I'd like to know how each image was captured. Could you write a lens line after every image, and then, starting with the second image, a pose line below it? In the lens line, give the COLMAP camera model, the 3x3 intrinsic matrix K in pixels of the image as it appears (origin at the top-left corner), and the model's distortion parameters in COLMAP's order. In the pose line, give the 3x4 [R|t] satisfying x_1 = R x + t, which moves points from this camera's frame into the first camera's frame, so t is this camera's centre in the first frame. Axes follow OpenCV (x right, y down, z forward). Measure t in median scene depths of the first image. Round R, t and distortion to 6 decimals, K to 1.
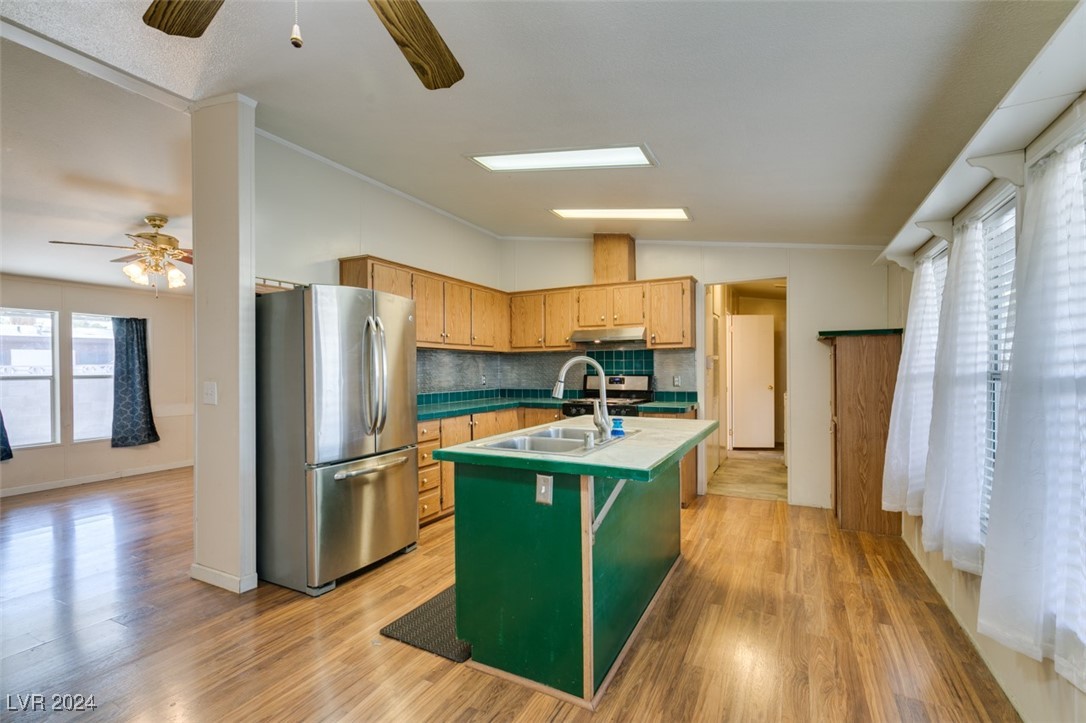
lens RADIAL K [[484.1, 0, 542.2], [0, 484.1, 367.6], [0, 0, 1]] dist [0.003849, -0.000261]
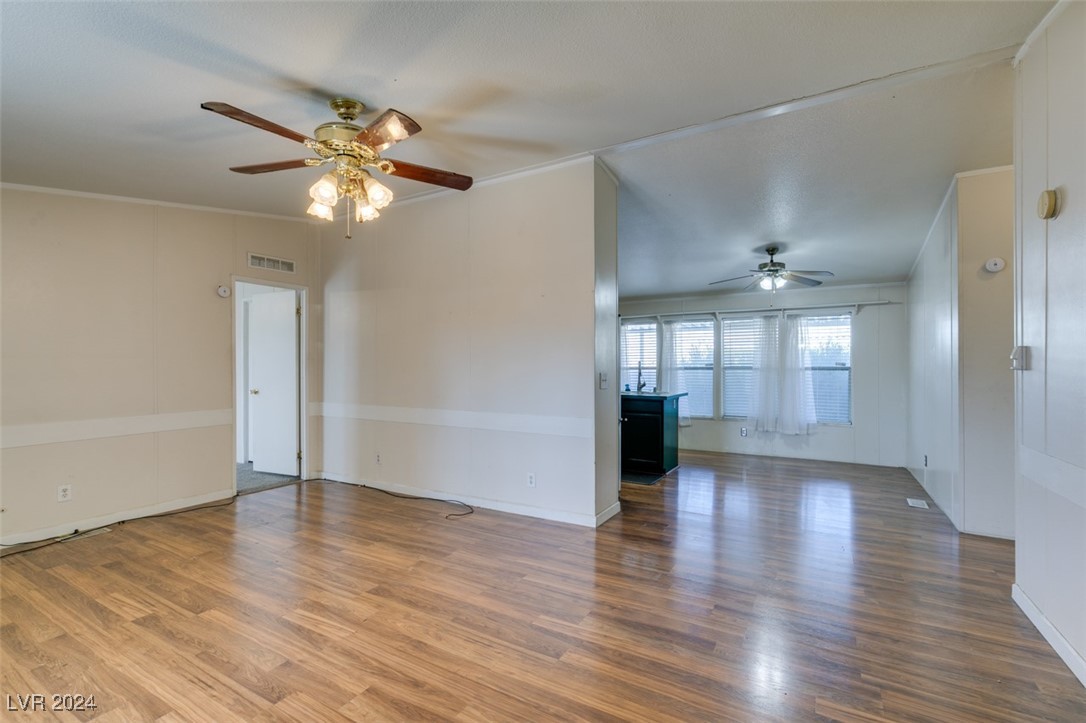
lens RADIAL K [[484.6, 0, 542.8], [0, 484.6, 364.1], [0, 0, 1]] dist [0.003846, -0.000352]
pose [[0.050935, 0.010626, 0.998645, -1.255998], [-0.000540, 0.999944, -0.010612, 0.012551], [-0.998702, 0.000001, 0.050938, 0.677209]]
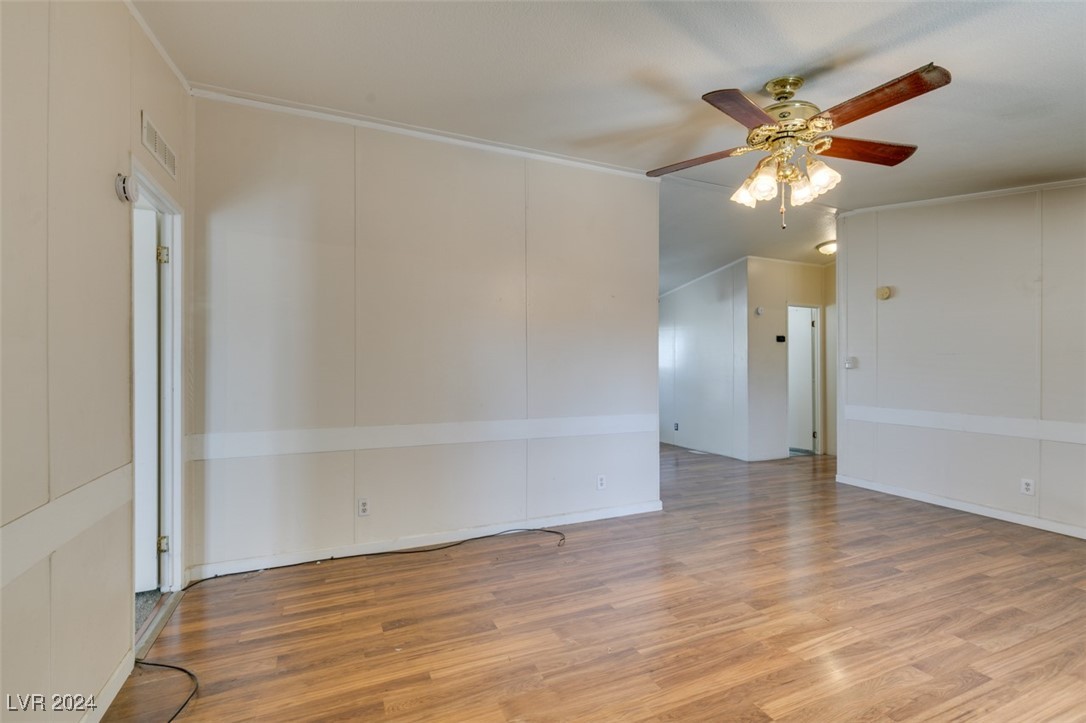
lens RADIAL K [[486.9, 0, 541.2], [0, 486.9, 363.7], [0, 0, 1]] dist [0.003428, -0.000583]
pose [[-0.777251, 0.009954, 0.629112, -0.851087], [0.004761, 0.999939, -0.009939, 0.010933], [-0.629173, -0.004730, -0.777251, 1.466047]]
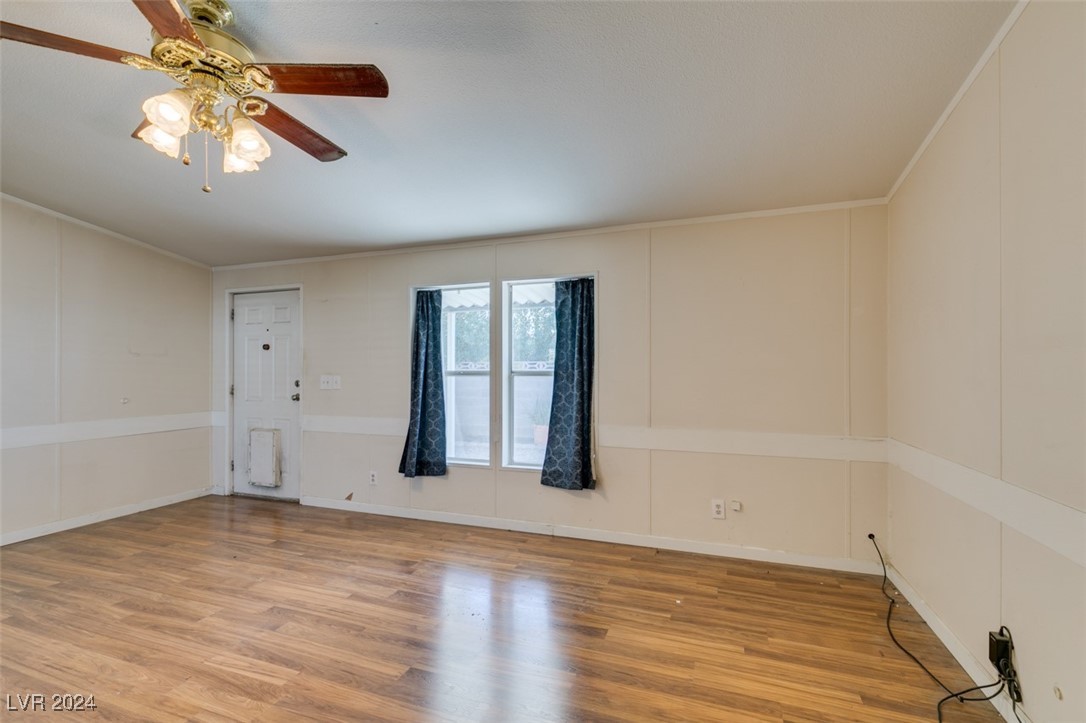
lens RADIAL K [[484.1, 0, 542.2], [0, 484.1, 367.6], [0, 0, 1]] dist [0.003849, -0.000261]
pose [[0.127613, 0.010341, -0.991770, -0.314409], [0.003266, 0.999936, 0.010846, 0.003900], [0.991819, -0.004623, 0.127571, 1.134032]]
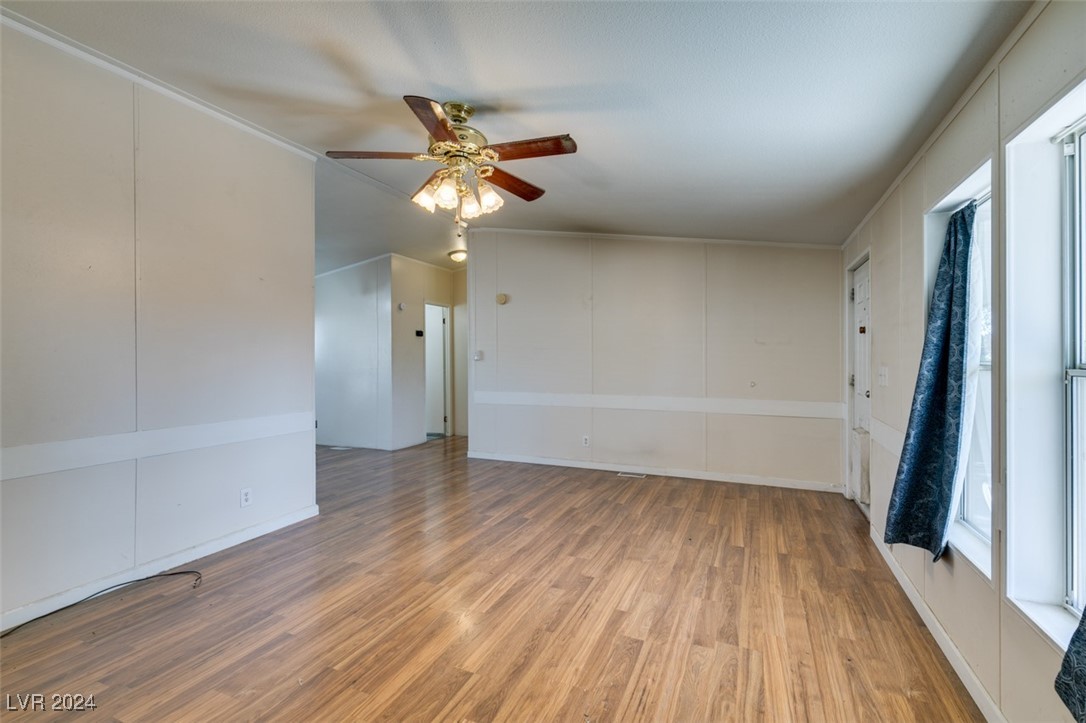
lens RADIAL K [[488.5, 0, 542.0], [0, 488.5, 352.2], [0, 0, 1]] dist [0.002891, -0.000424]
pose [[-0.997832, 0.013159, -0.064478, -0.788358], [0.013928, 0.999837, -0.011497, 0.009951], [0.064316, -0.012370, -0.997853, 1.489762]]
